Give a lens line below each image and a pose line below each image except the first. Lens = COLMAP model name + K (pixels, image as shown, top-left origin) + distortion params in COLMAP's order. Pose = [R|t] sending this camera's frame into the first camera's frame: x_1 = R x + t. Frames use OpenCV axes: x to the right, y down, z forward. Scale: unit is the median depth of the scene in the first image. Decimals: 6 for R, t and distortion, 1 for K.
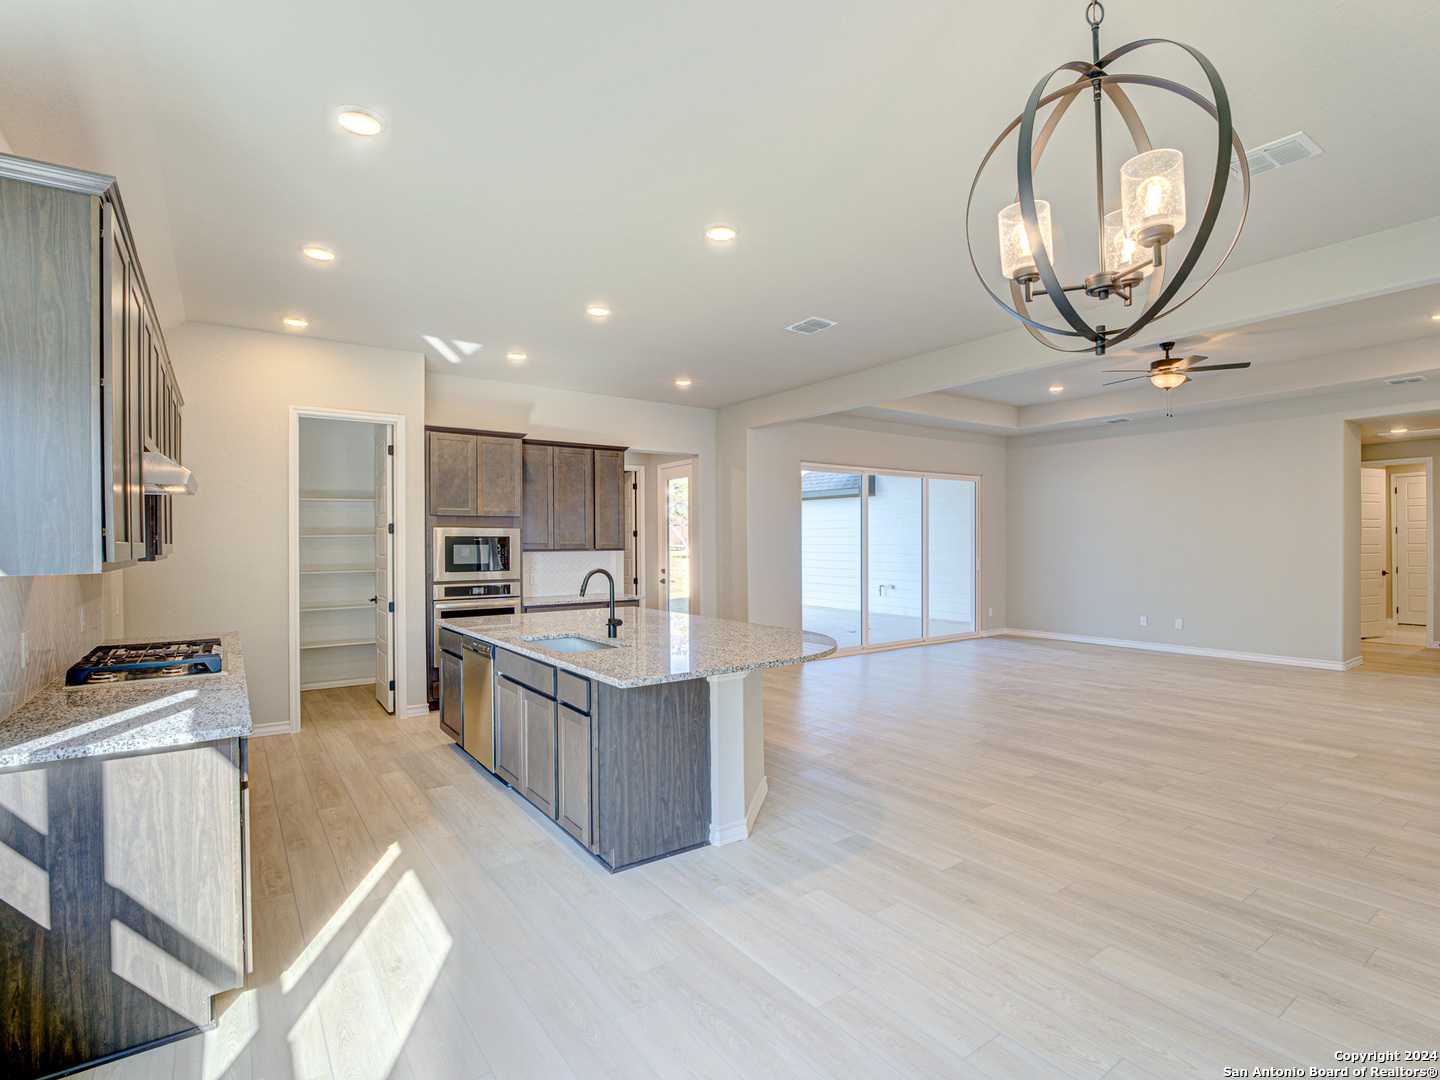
lens RADIAL K [[701.4, 0, 717.7], [0, 701.4, 543.0], [0, 0, 1]] dist [-0.011009, -0.000140]
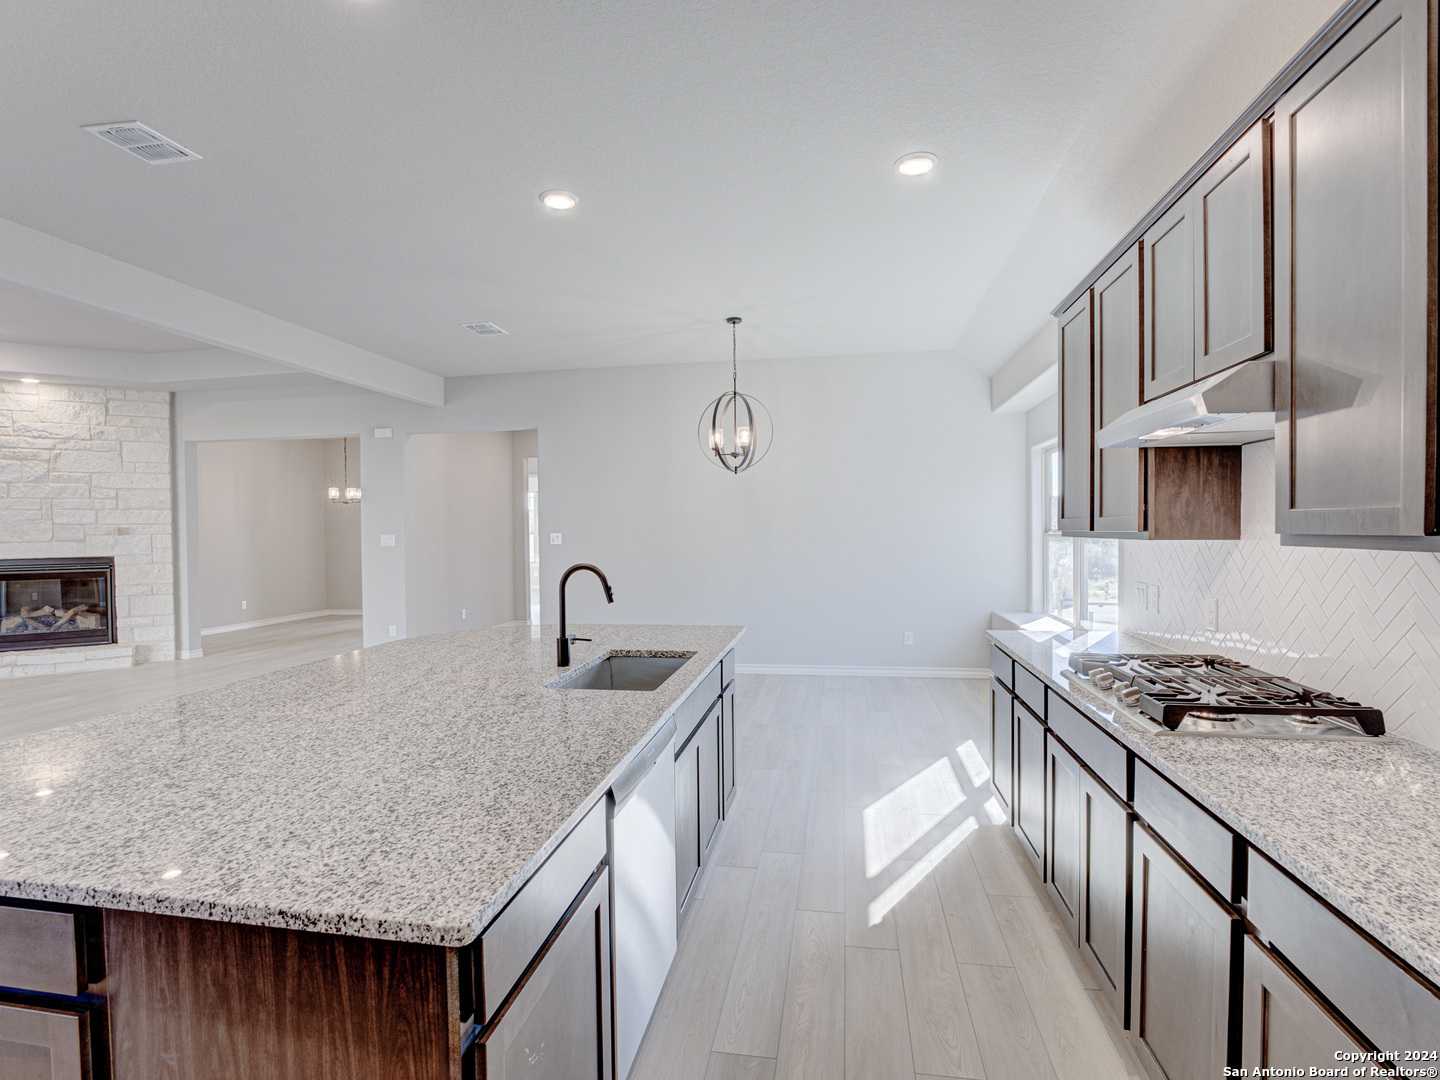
lens RADIAL K [[701.4, 0, 720.1], [0, 701.4, 541.5], [0, 0, 1]] dist [-0.011009, -0.000140]
pose [[-0.701534, -0.000325, 0.712636, -0.971669], [0.016068, 0.999738, 0.016273, 0.009161], [-0.712455, 0.022867, -0.701346, 1.799468]]
